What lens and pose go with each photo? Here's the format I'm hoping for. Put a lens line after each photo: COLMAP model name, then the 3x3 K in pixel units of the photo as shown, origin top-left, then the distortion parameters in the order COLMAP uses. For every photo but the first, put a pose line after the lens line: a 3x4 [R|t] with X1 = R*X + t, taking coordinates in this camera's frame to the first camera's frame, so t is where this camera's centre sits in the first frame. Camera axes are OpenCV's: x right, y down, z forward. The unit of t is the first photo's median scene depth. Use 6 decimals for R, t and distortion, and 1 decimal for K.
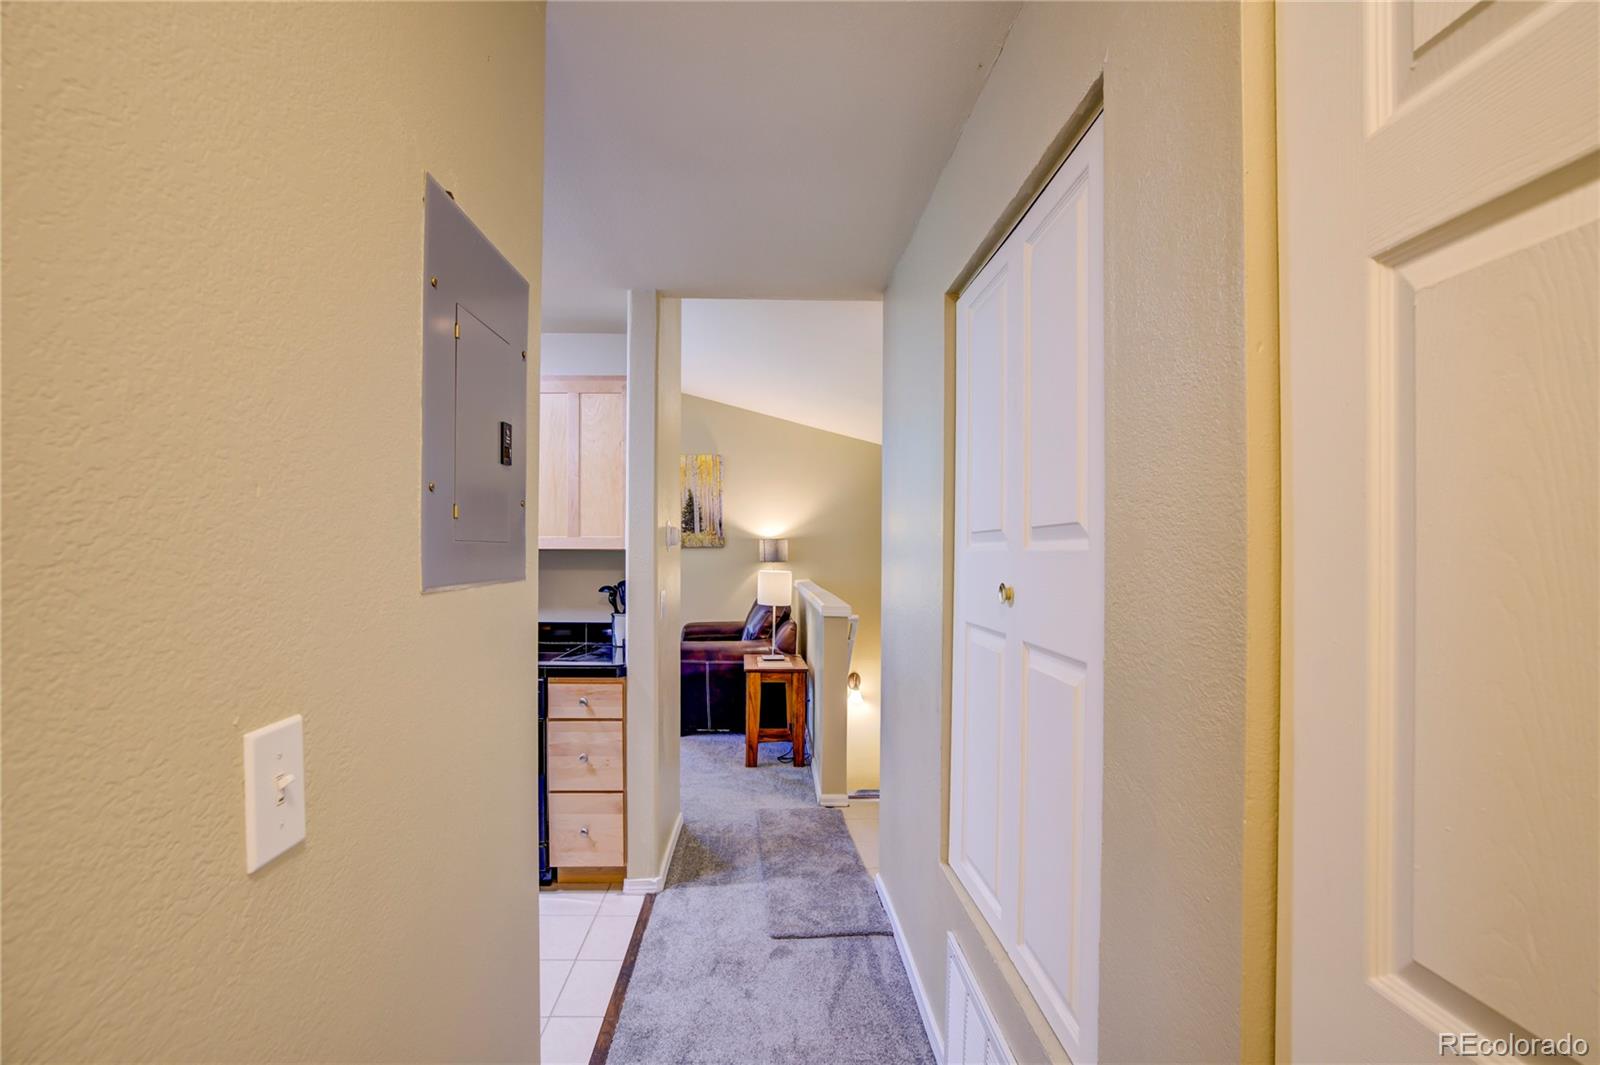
lens RADIAL K [[738.2, 0, 794.6], [0, 738.2, 547.0], [0, 0, 1]] dist [0.015726, 0.000076]
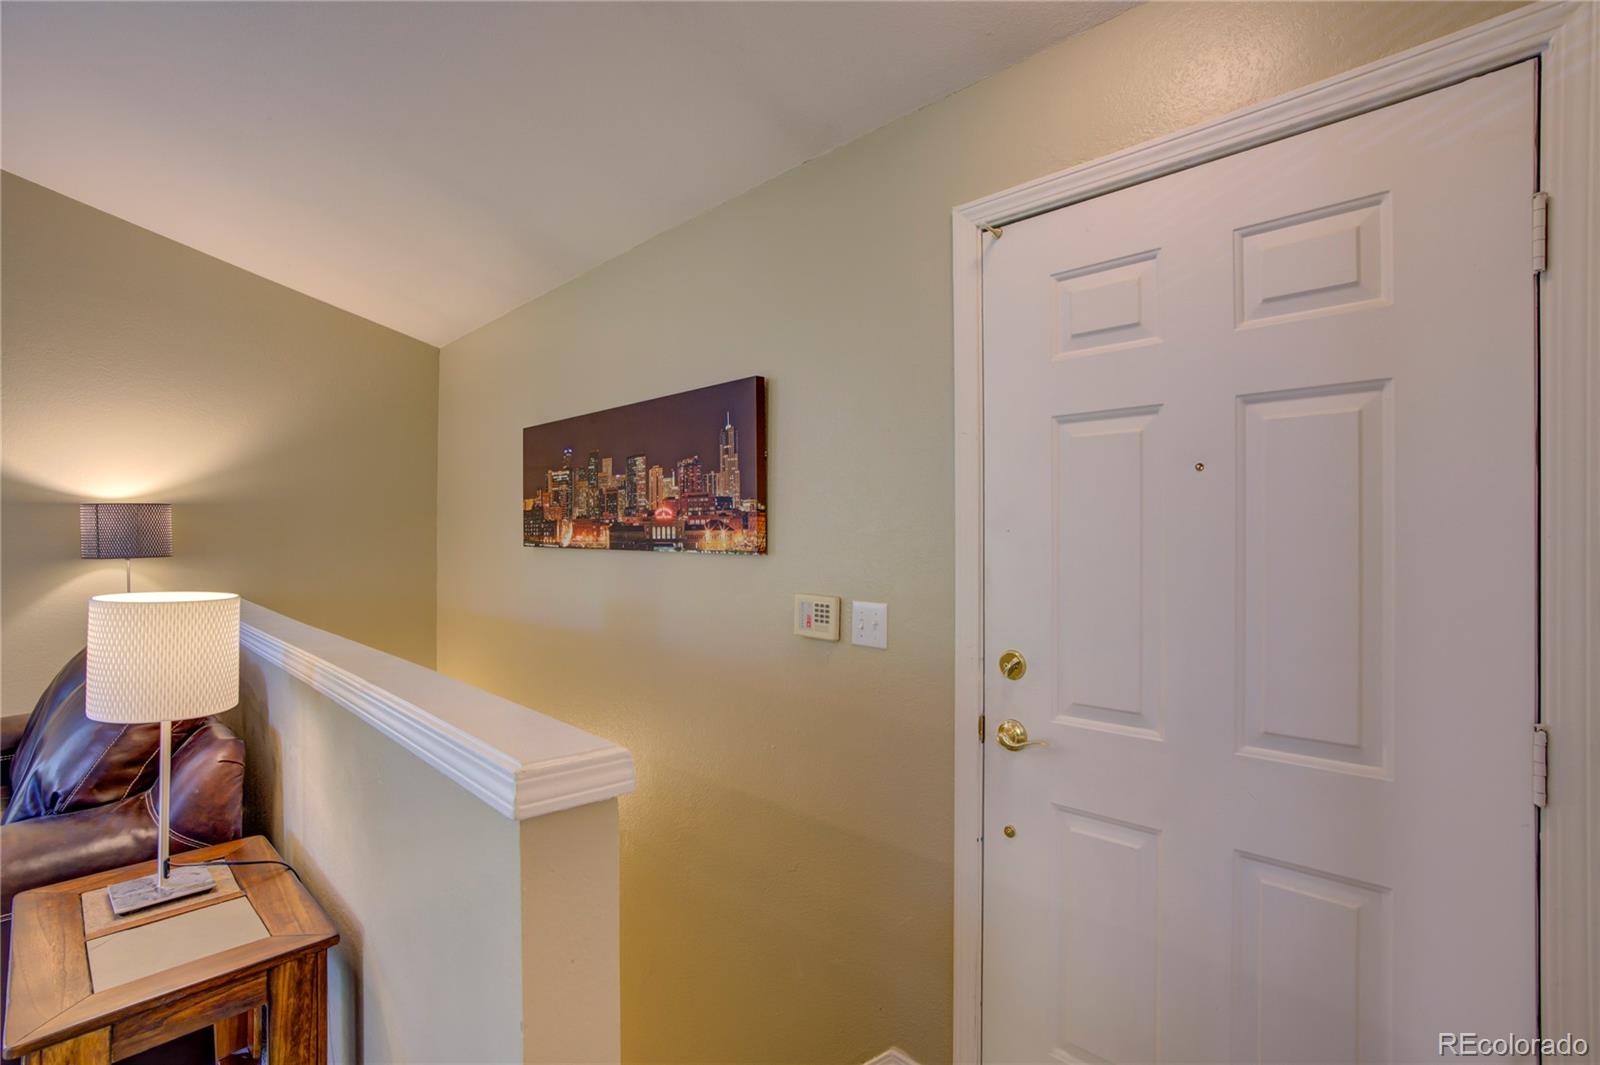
lens RADIAL K [[746.9, 0, 800.0], [0, 746.9, 532.5], [0, 0, 1]] dist [-0.002504, 0.000604]
pose [[0.742197, -0.000255, 0.670181, -0.036771], [-0.002189, 0.999994, 0.002804, 0.005110], [-0.670178, -0.003548, 0.742192, 0.571534]]
